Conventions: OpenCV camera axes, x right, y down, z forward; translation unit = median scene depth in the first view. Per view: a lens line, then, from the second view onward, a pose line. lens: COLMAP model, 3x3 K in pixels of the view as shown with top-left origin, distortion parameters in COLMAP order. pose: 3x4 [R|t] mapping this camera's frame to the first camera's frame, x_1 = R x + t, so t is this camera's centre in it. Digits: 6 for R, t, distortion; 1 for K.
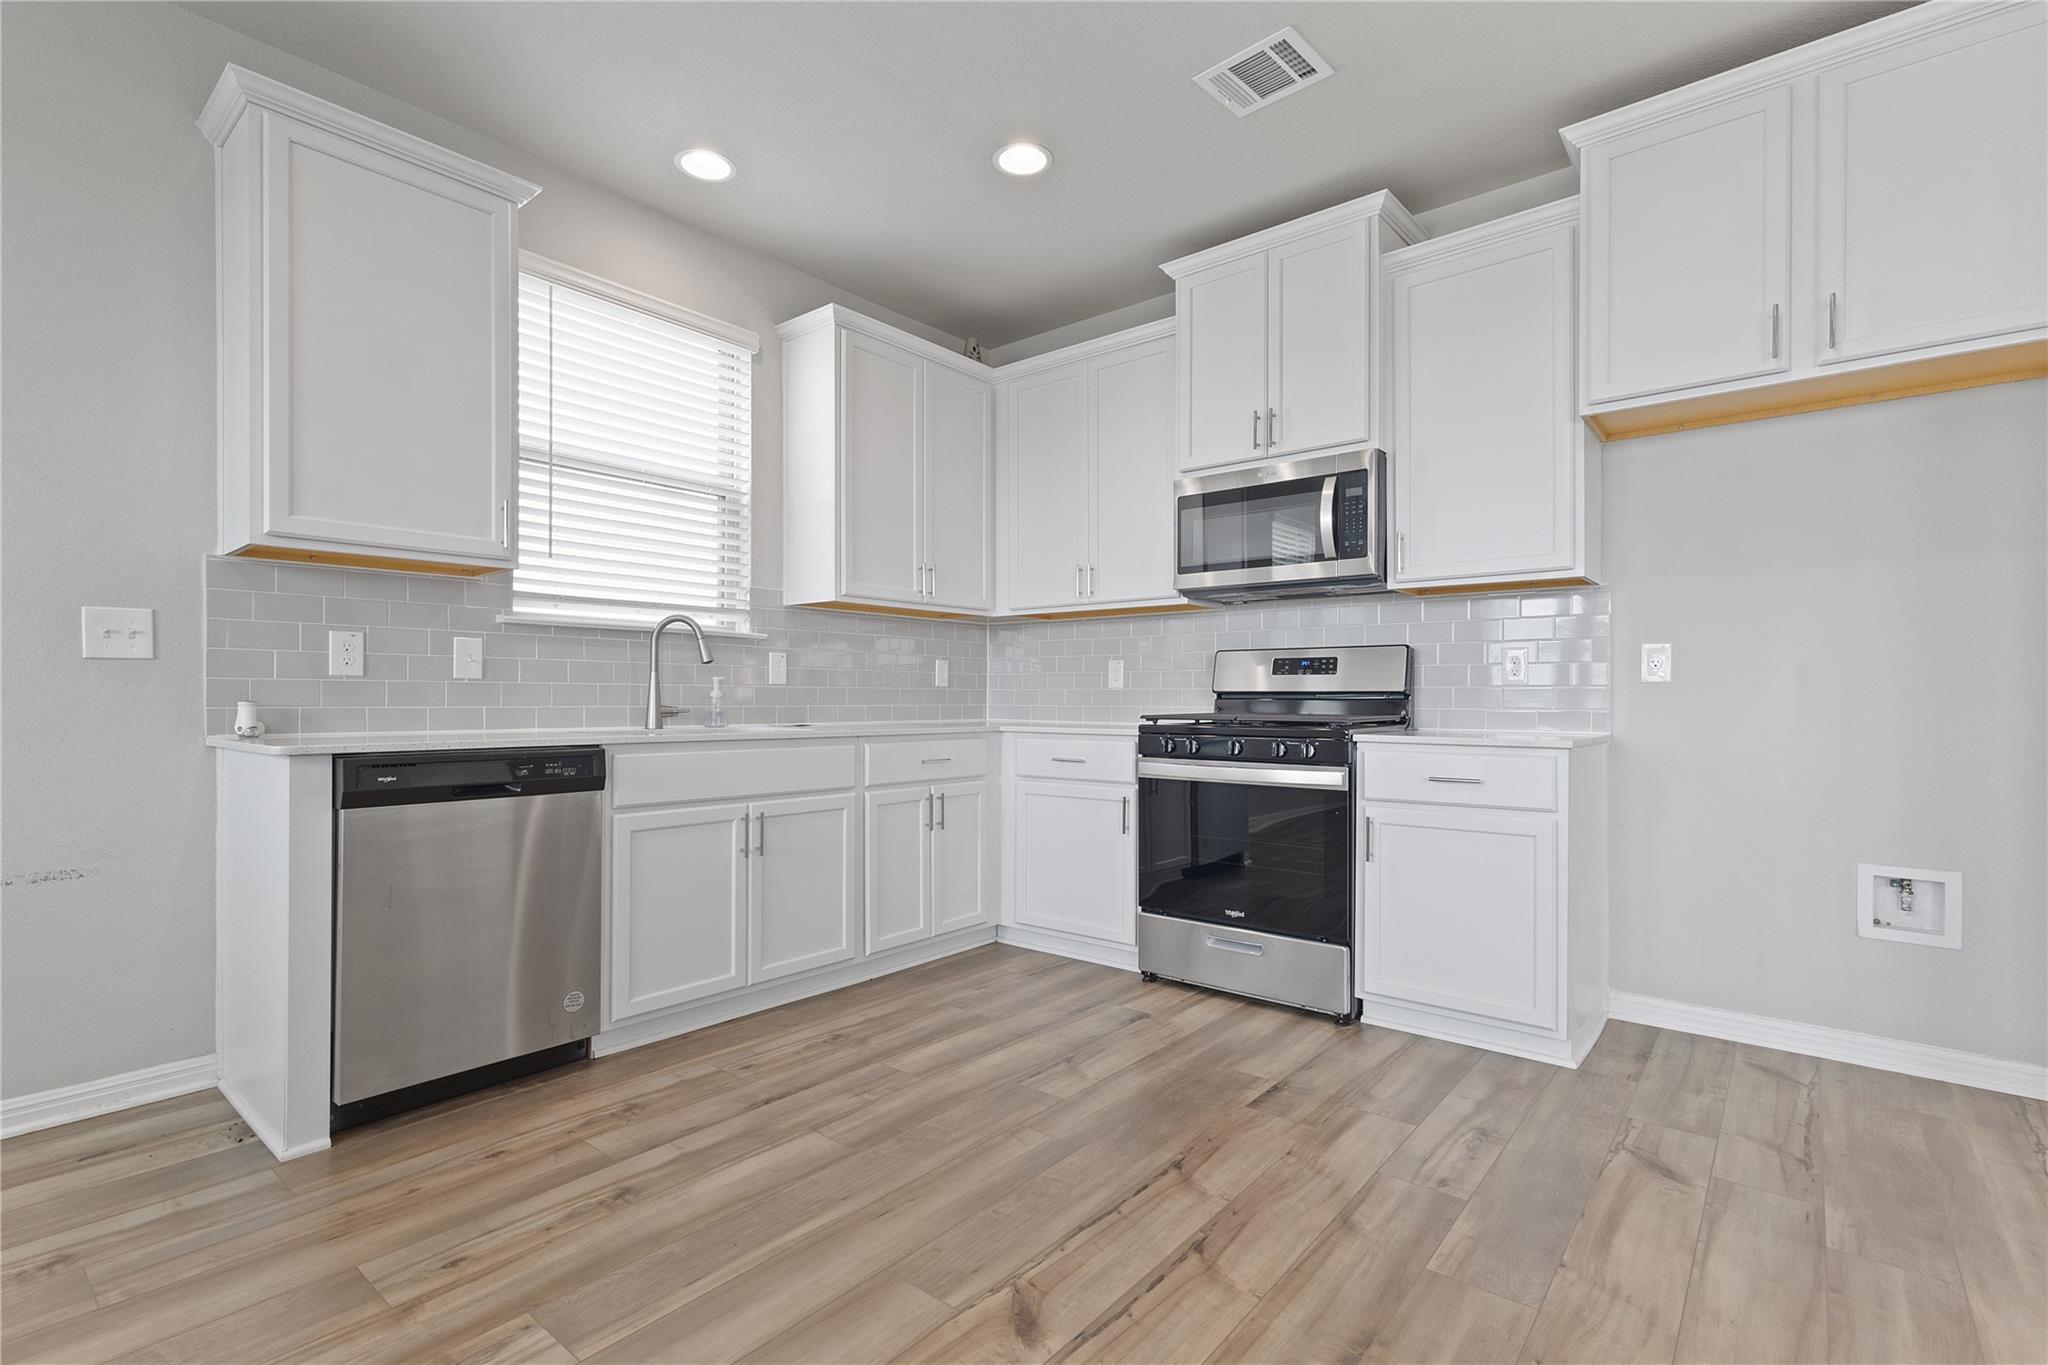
lens RADIAL K [[939.4, 0, 1021.9], [0, 939.4, 691.6], [0, 0, 1]] dist [-0.011108, -0.000207]
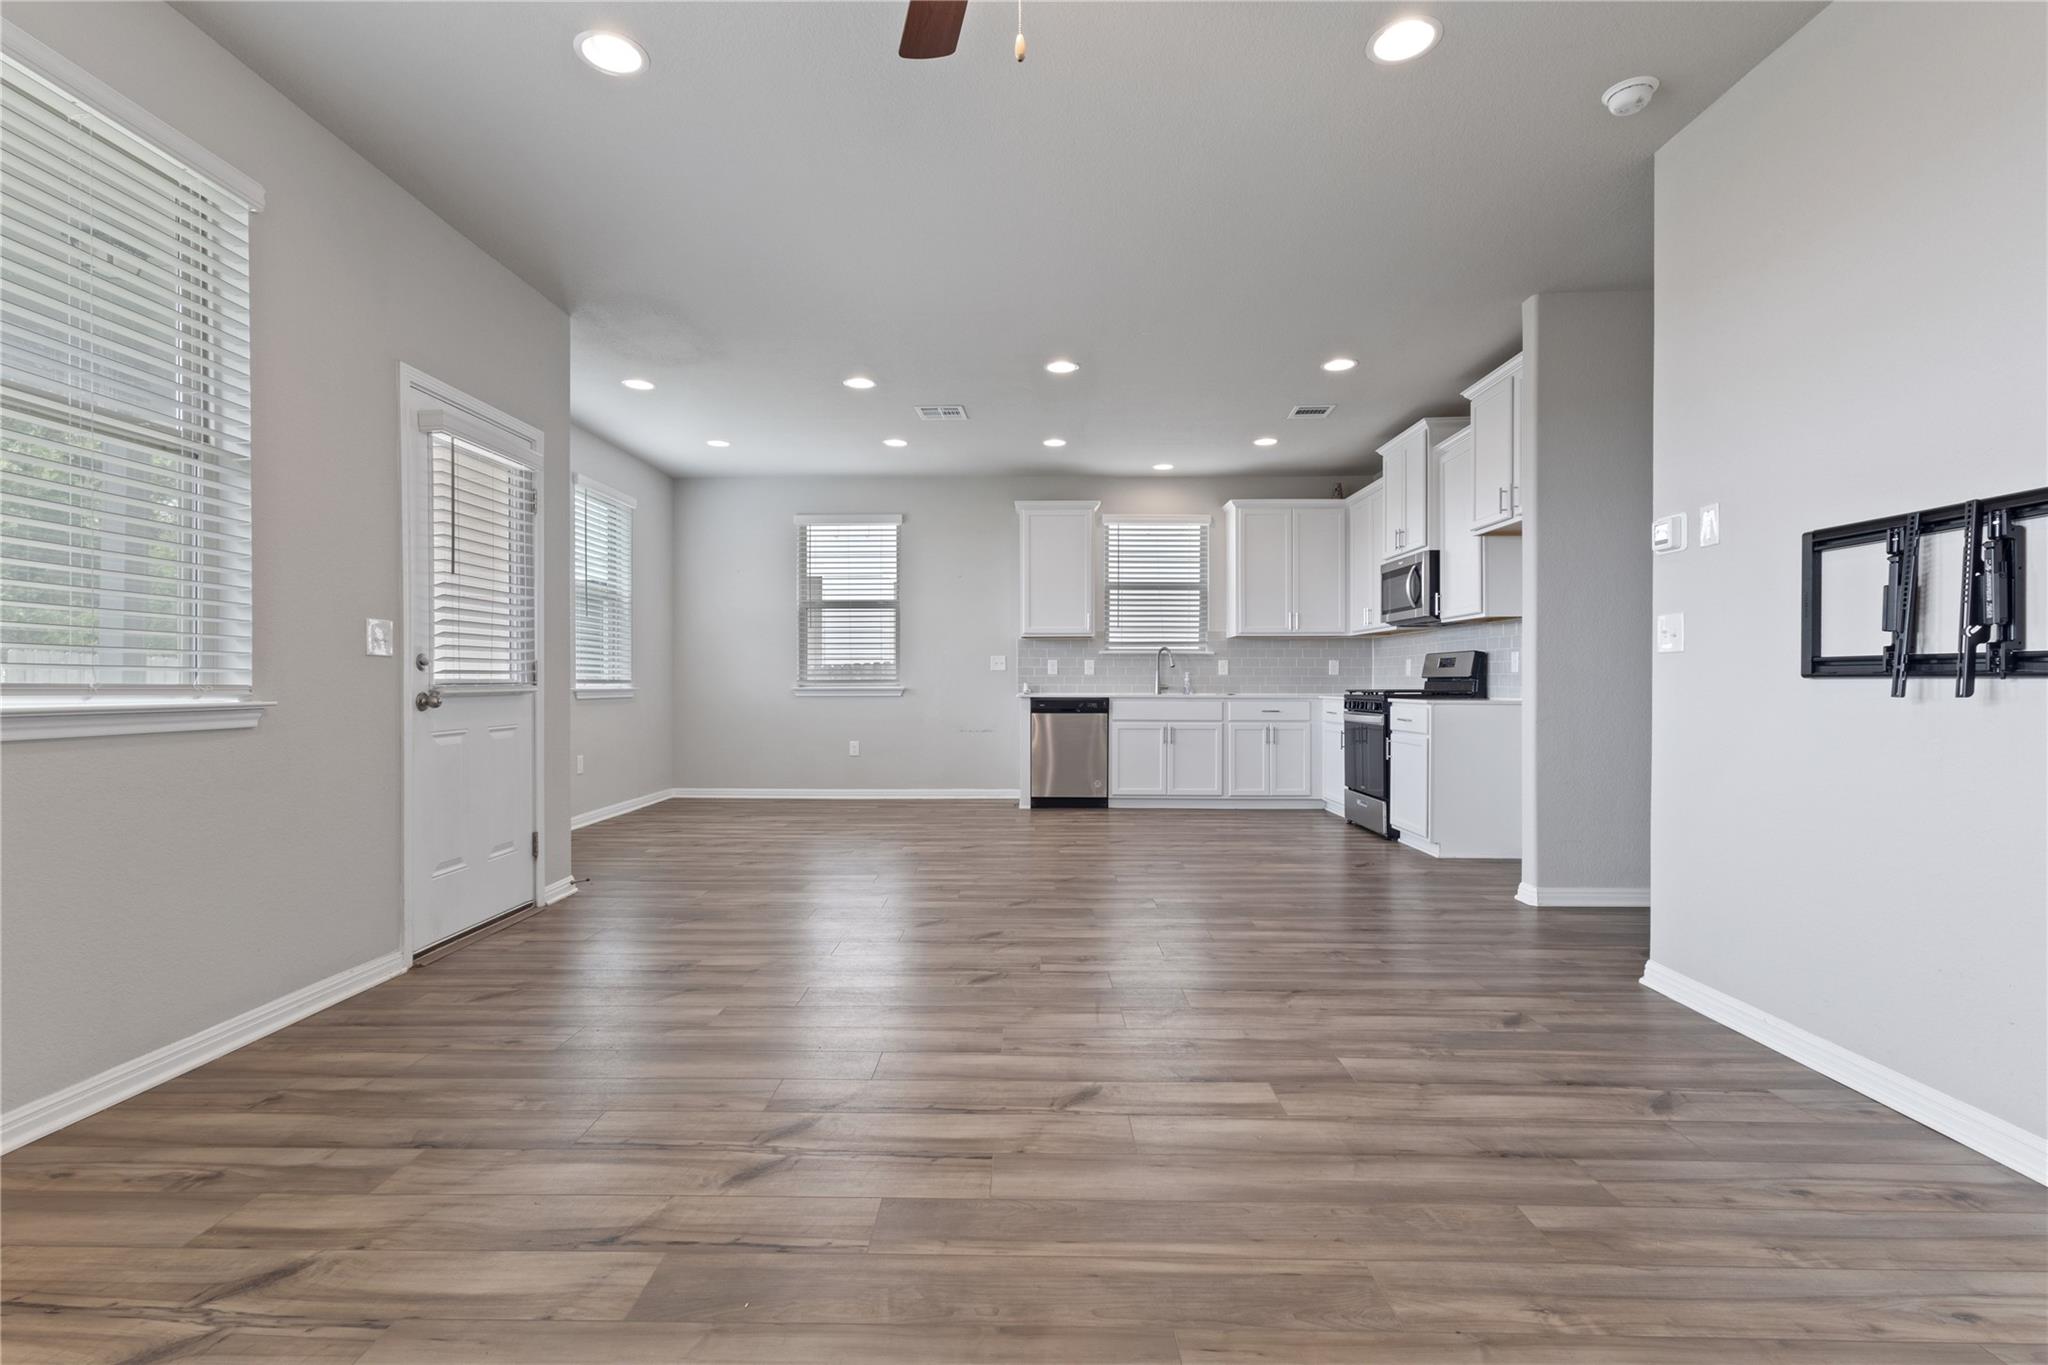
lens RADIAL K [[952.3, 0, 1024.0], [0, 952.3, 682.5], [0, 0, 1]] dist [0.000573, 0.000404]
pose [[0.631220, -0.000591, -0.775603, 1.327286], [0.006275, 0.999971, 0.004345, -0.003881], [0.775578, -0.007609, 0.631206, -0.845721]]
